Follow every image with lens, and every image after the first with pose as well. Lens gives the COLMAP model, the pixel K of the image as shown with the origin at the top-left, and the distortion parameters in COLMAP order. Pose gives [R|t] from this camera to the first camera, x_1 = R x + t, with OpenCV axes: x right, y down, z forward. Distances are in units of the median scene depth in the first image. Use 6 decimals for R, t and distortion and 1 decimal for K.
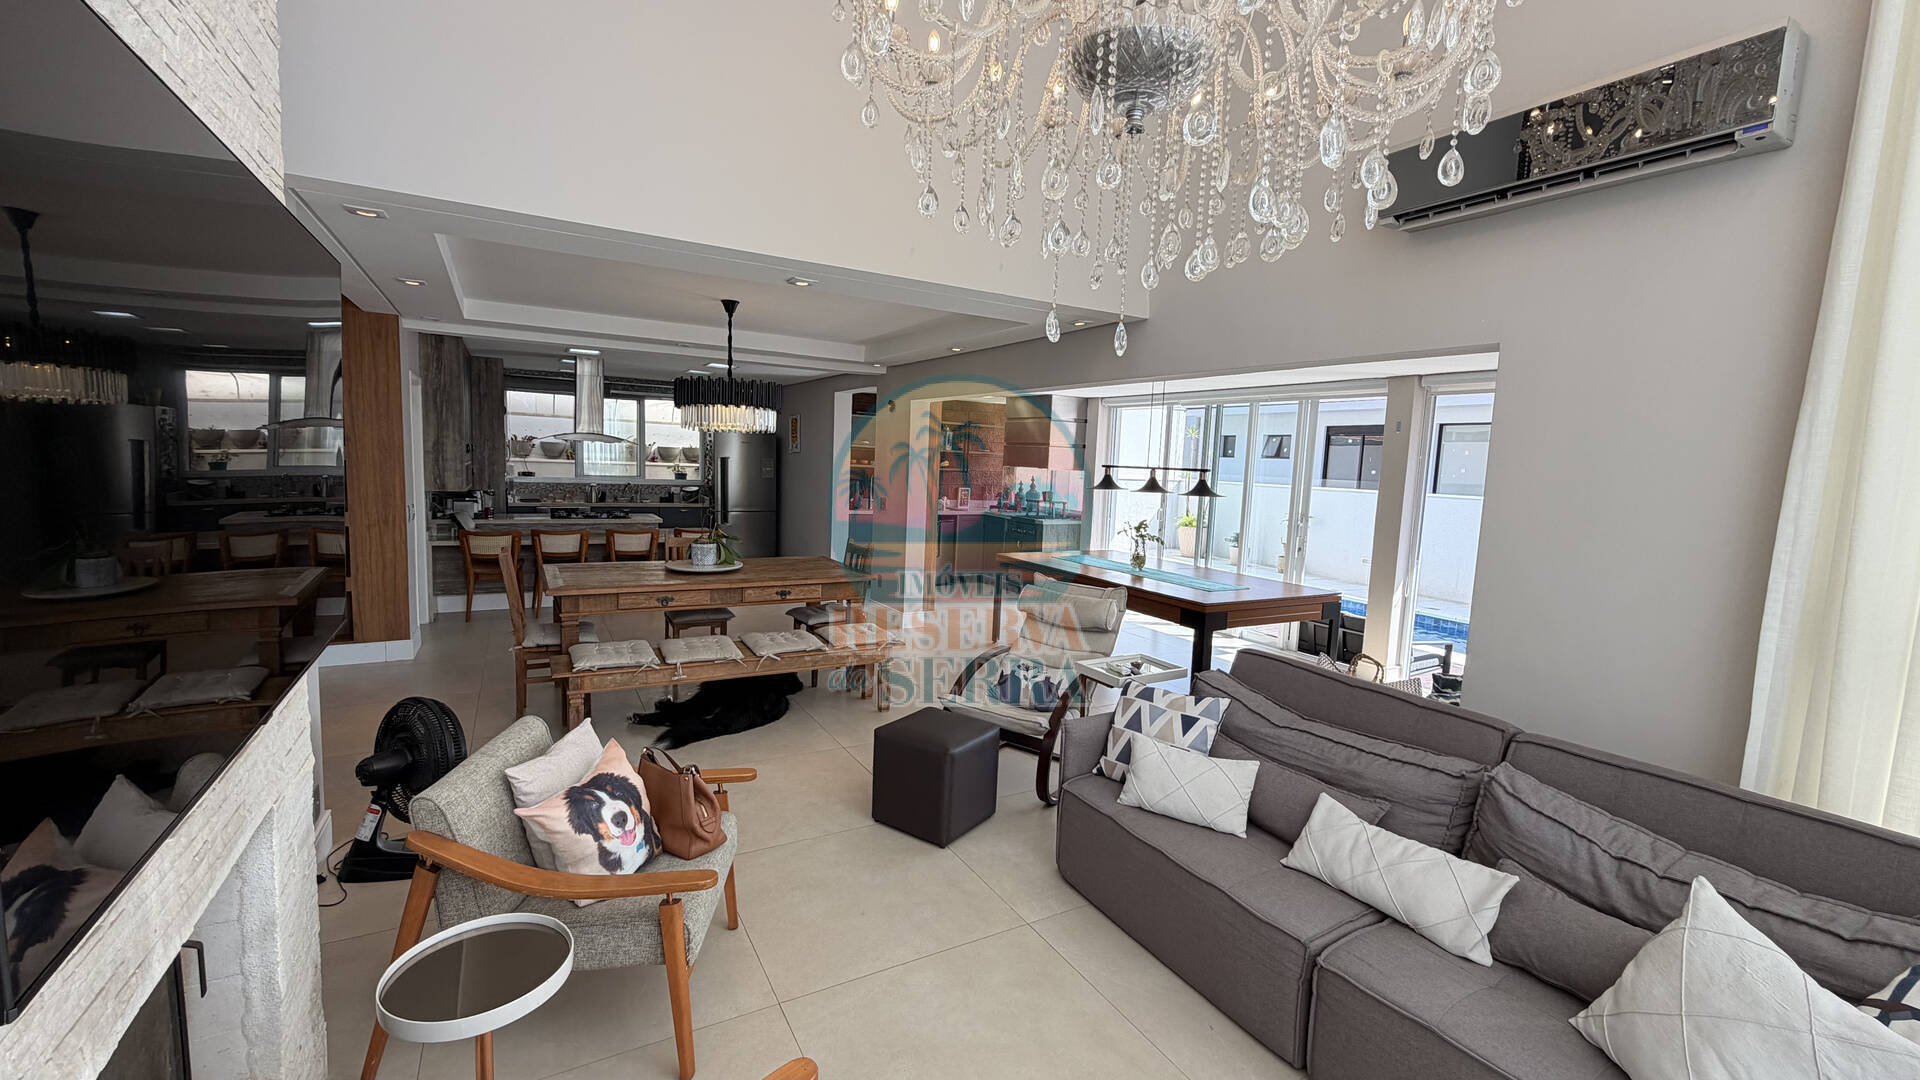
lens RADIAL K [[769.2, 0, 955.7], [0, 769.2, 538.2], [0, 0, 1]] dist [-0.000575, -0.000152]
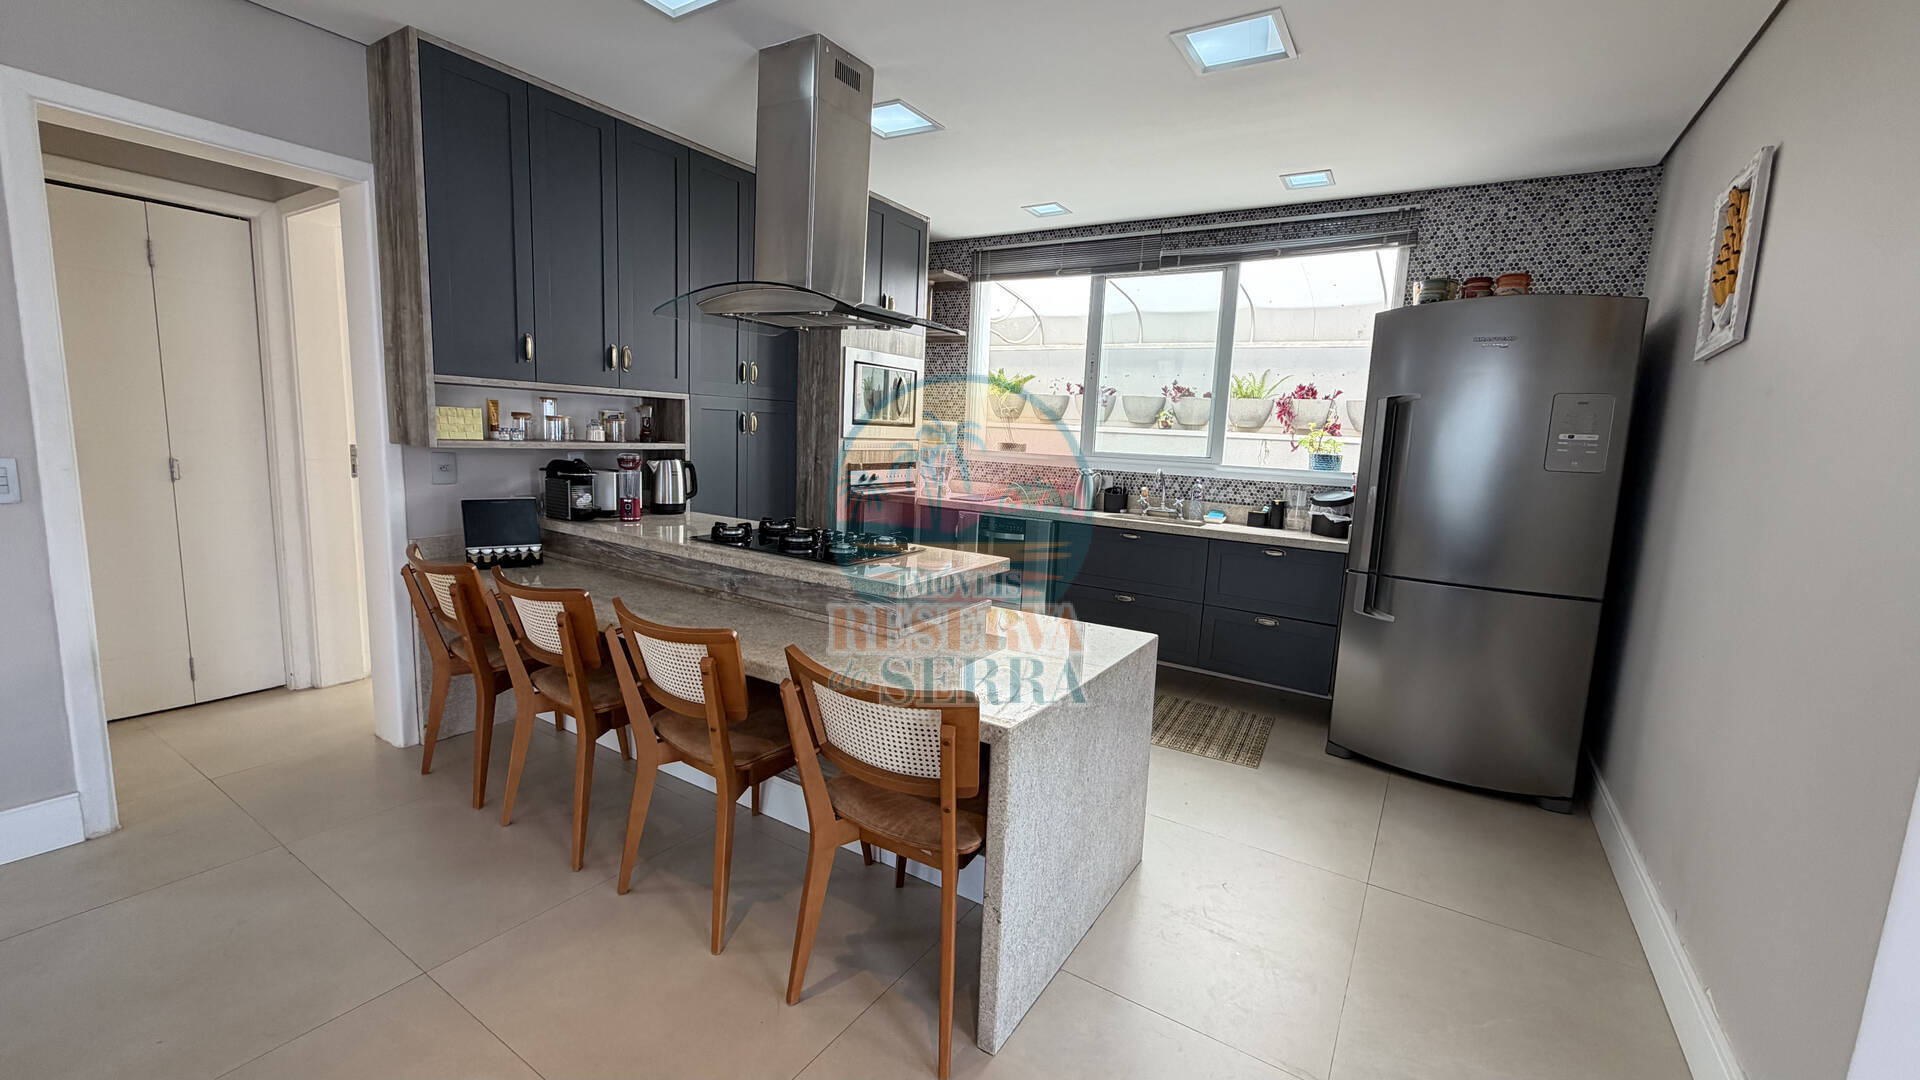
lens RADIAL K [[769.2, 0, 955.7], [0, 769.2, 538.2], [0, 0, 1]] dist [-0.000575, -0.000152]
pose [[0.463726, 0.106223, -0.879588, -0.169366], [-0.118410, 0.991311, 0.057288, -0.070550], [0.878030, 0.077586, 0.472274, 1.080244]]
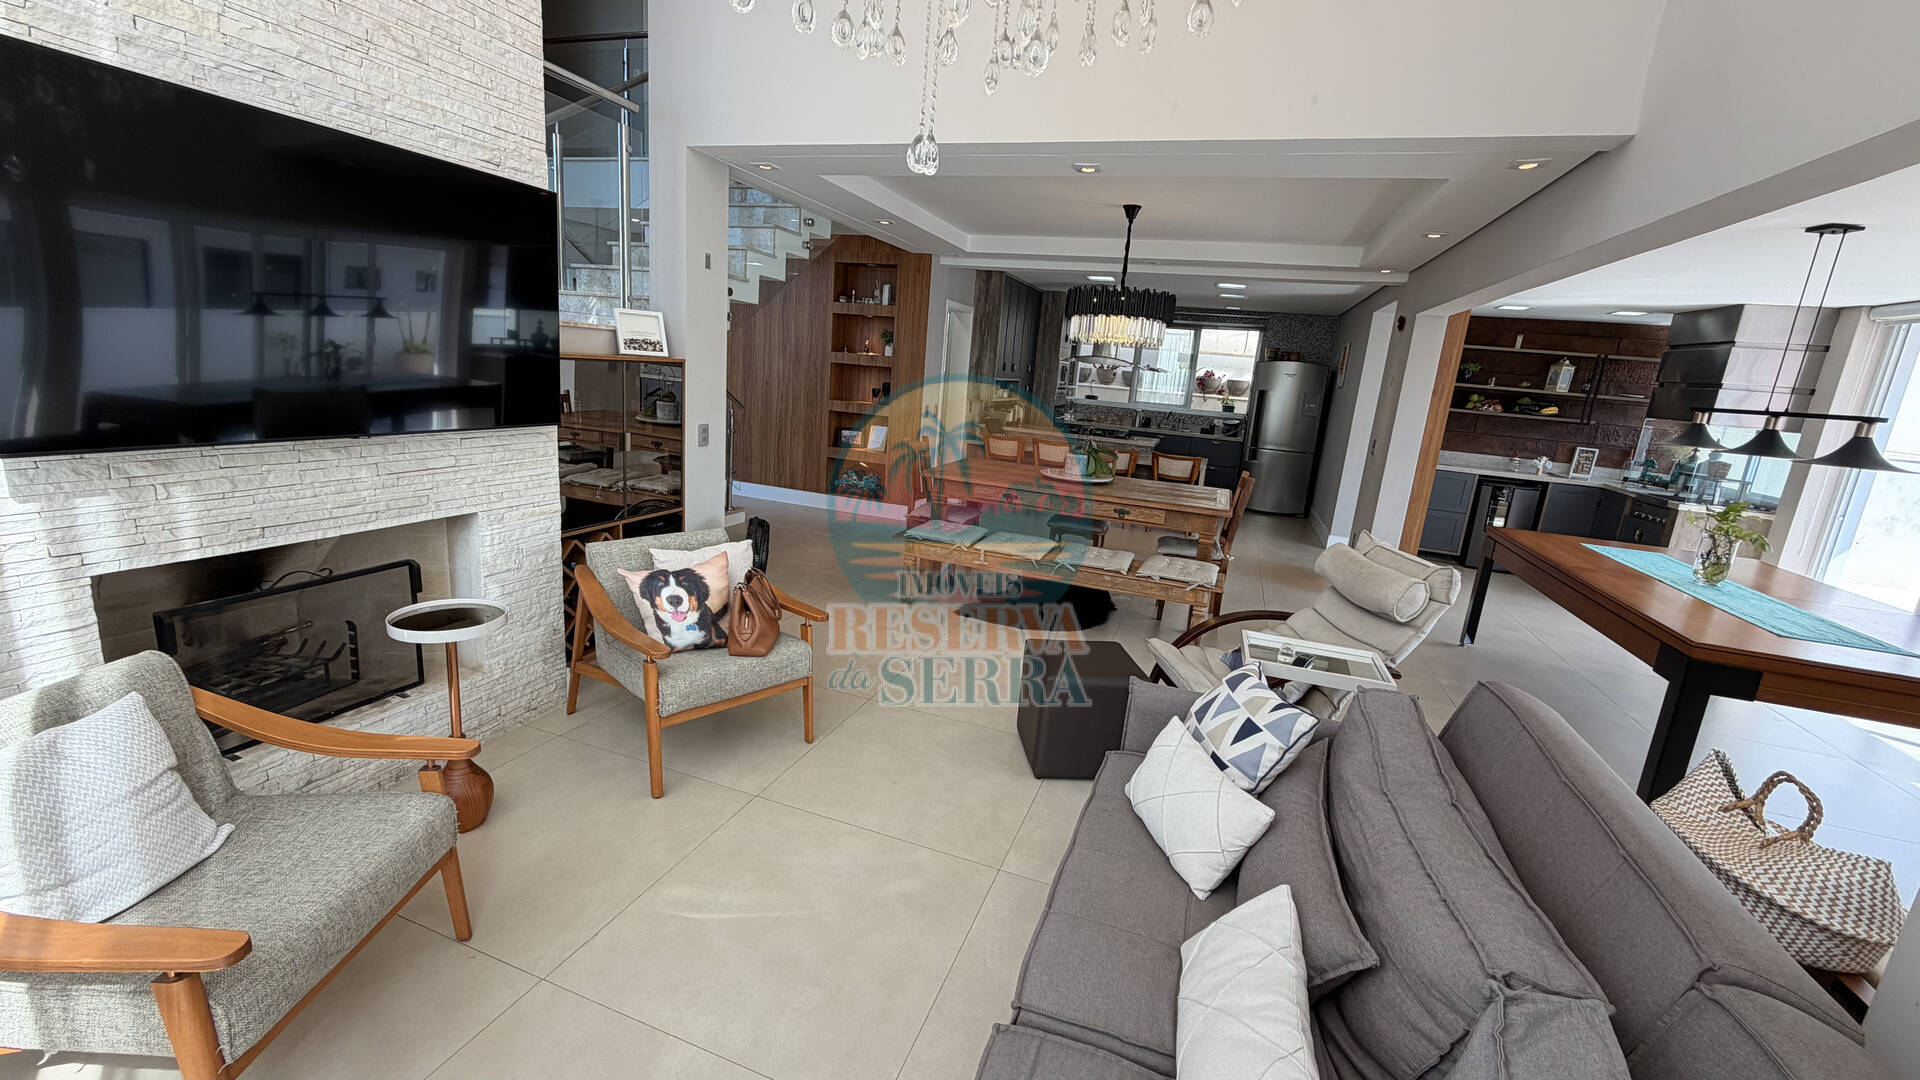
lens RADIAL K [[769.2, 0, 955.7], [0, 769.2, 538.2], [0, 0, 1]] dist [-0.000575, -0.000152]
pose [[0.648065, 0.181643, -0.739607, 0.277798], [-0.133619, 0.983196, 0.124386, 0.009094], [0.749772, 0.018216, 0.661445, 0.157524]]
